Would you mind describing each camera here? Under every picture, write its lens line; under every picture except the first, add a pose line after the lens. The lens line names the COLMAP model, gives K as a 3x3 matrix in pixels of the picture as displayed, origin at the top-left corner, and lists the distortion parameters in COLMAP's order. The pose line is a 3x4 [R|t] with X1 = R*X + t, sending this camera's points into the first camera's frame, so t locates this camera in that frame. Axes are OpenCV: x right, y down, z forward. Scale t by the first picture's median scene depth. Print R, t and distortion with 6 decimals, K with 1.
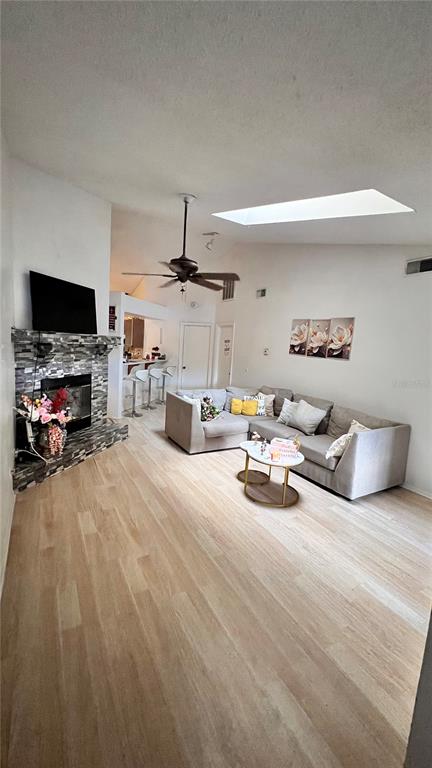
lens RADIAL K [[307.8, 0, 216.0], [0, 307.8, 384.0], [0, 0, 1]] dist [0.000212, -0.000247]
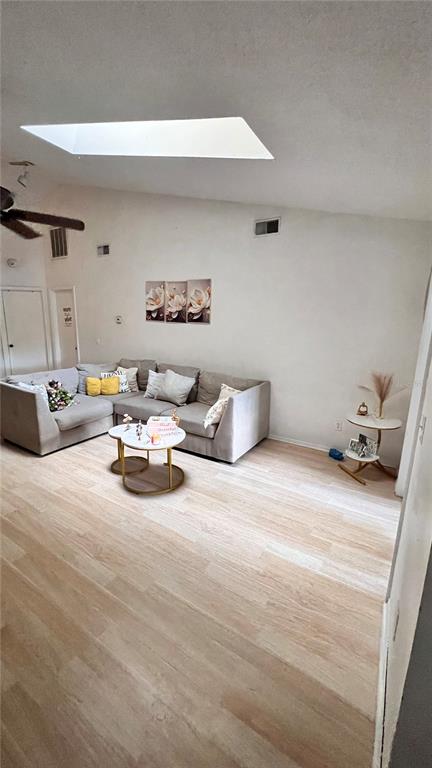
lens RADIAL K [[307.8, 0, 216.0], [0, 307.8, 384.0], [0, 0, 1]] dist [0.000212, -0.000247]
pose [[0.880895, -0.141157, 0.451772, -0.021979], [0.095464, 0.987864, 0.122516, -0.006553], [-0.463584, -0.064796, 0.883681, 0.115574]]
